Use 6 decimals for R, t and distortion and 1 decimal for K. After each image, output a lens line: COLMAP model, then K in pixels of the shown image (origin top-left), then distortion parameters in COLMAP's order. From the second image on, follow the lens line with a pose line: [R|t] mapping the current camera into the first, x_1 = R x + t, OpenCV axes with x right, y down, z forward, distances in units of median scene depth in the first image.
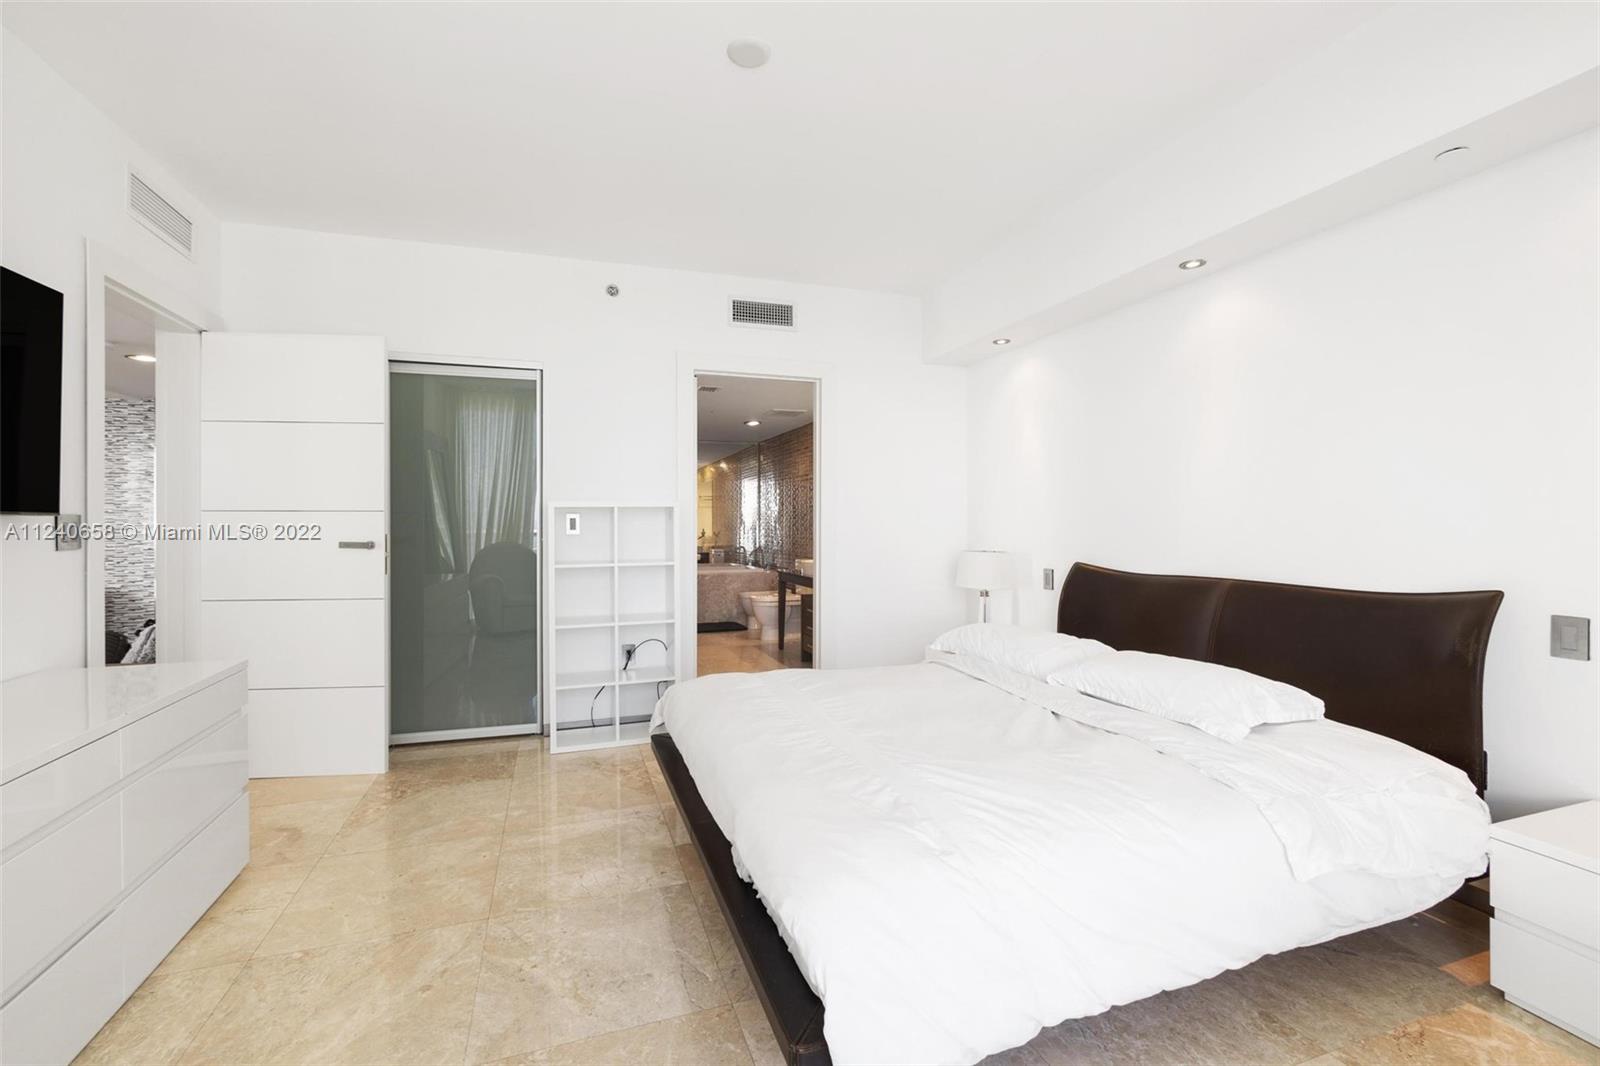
lens RADIAL K [[691.6, 0, 799.6], [0, 691.6, 528.8], [0, 0, 1]] dist [-0.001771, -0.000263]
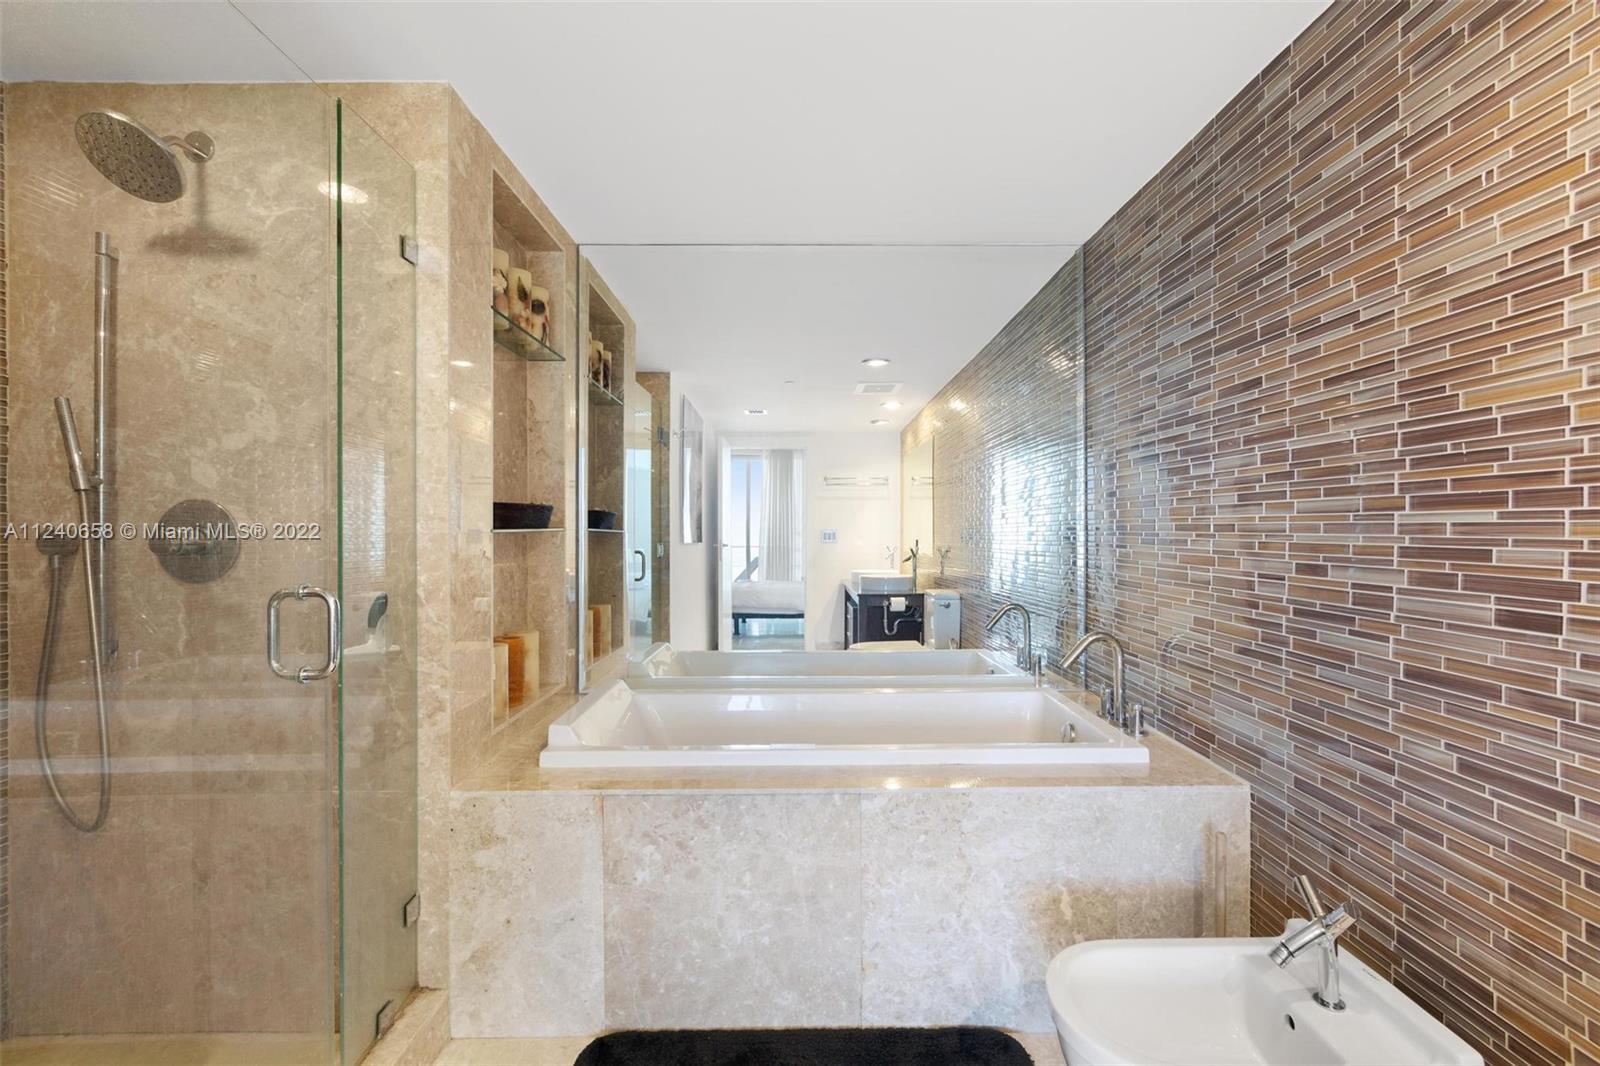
lens RADIAL K [[691.6, 0, 799.6], [0, 691.6, 528.8], [0, 0, 1]] dist [-0.001771, -0.000263]
pose [[0.943787, 0.000174, -0.330555, -0.078021], [-0.002282, 0.999979, -0.005987, -0.007438], [0.330547, 0.006405, 0.943768, 0.719825]]
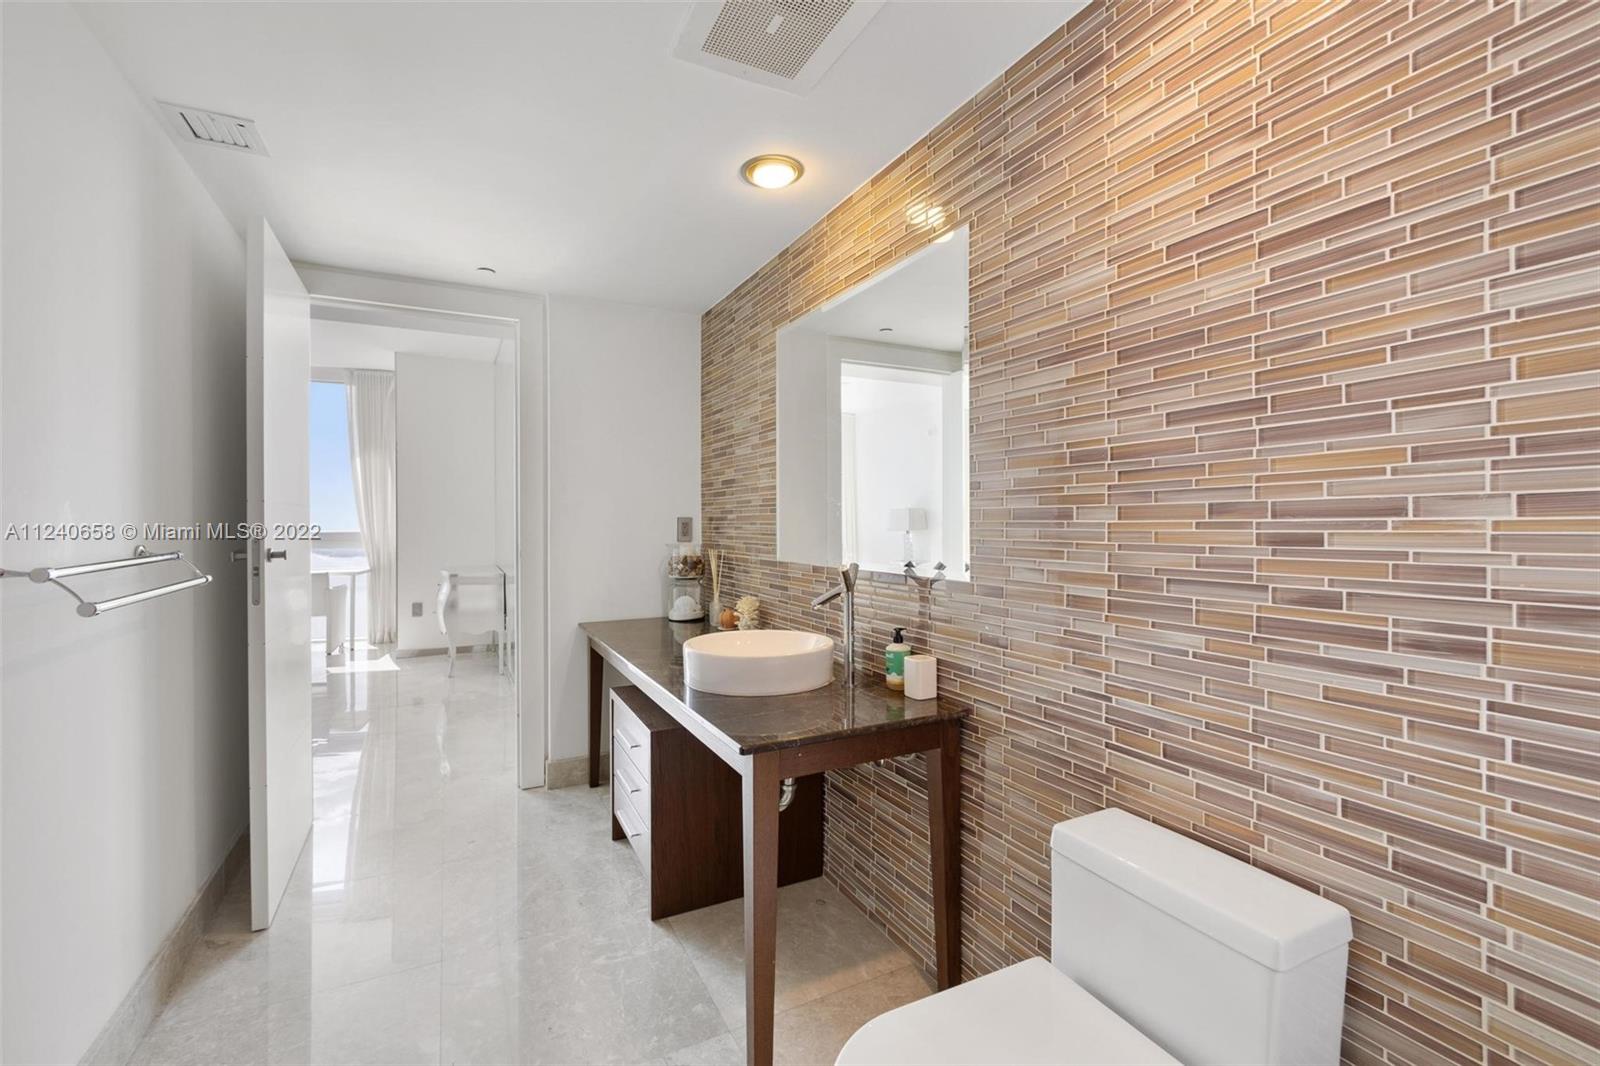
lens RADIAL K [[651.6, 0, 868.8], [0, 651.6, 547.1], [0, 0, 1]] dist [-0.001008, -0.000065]
pose [[0.973161, 0.005142, 0.230067, -0.109594], [-0.009162, 0.999823, 0.016406, -0.008389], [-0.229942, -0.018074, 0.973036, 0.809836]]
